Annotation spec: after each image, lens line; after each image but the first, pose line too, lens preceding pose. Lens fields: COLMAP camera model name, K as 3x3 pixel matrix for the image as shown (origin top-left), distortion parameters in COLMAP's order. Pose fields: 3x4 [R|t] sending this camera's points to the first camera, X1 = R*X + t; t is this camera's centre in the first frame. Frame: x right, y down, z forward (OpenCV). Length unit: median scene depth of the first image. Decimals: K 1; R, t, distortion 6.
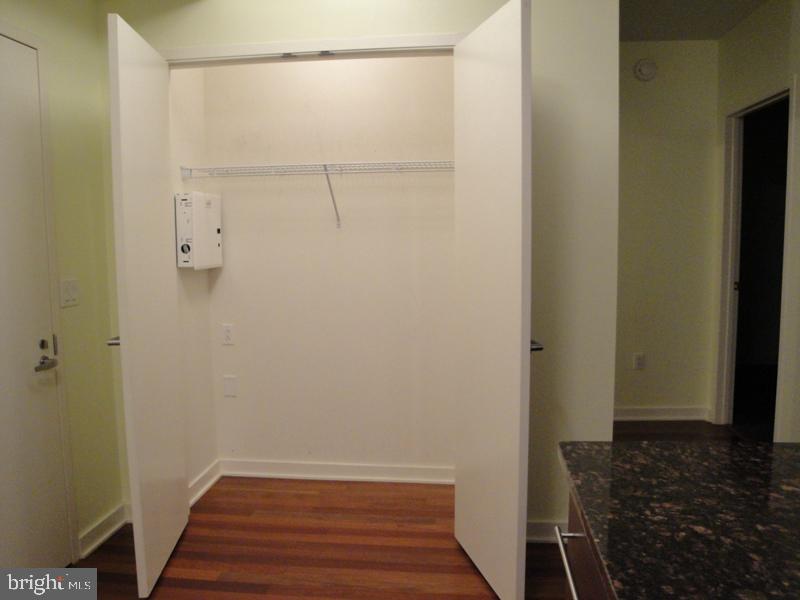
lens RADIAL K [[663.3, 0, 400.3], [0, 663.3, 299.9], [0, 0, 1]] dist [-0.157814, 0.131675]
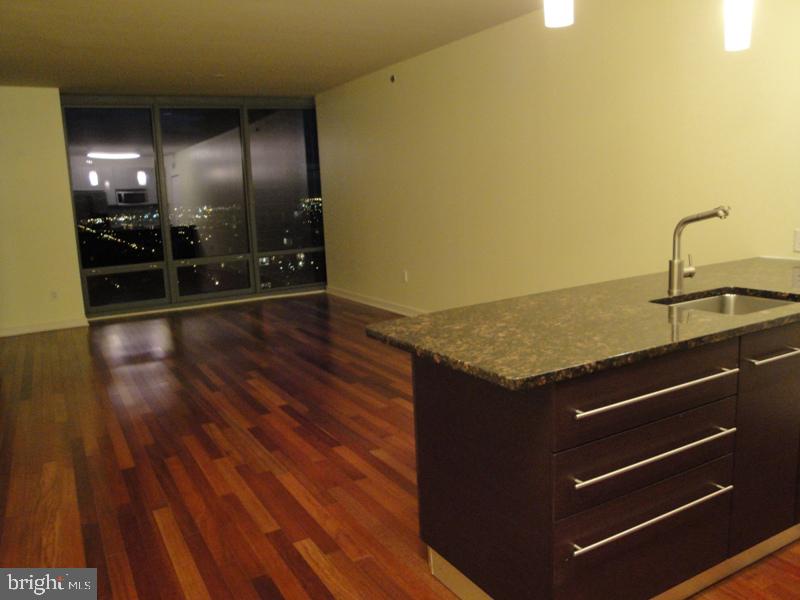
lens RADIAL K [[663.3, 0, 401.4], [0, 663.3, 300.3], [0, 0, 1]] dist [-0.157814, 0.131675]
pose [[-0.571920, -0.091508, 0.815189, -0.586457], [0.144994, 0.966835, 0.210256, -0.174950], [-0.807393, 0.238447, -0.539684, 2.009210]]
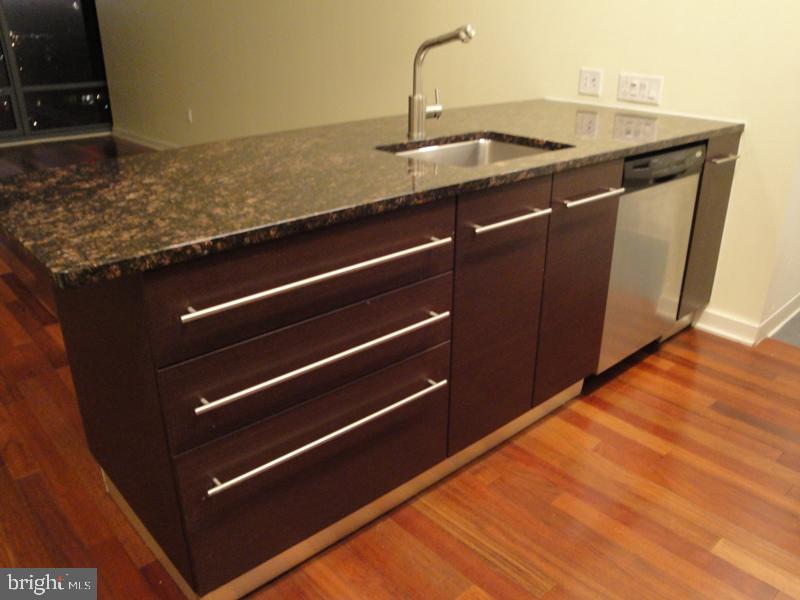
lens RADIAL K [[663.3, 0, 407.9], [0, 663.3, 297.8], [0, 0, 1]] dist [-0.157814, 0.131675]
pose [[-0.747913, -0.248867, 0.615379, -0.532465], [0.078497, 0.887395, 0.454278, -0.039325], [-0.659139, 0.388066, -0.644159, 1.440666]]
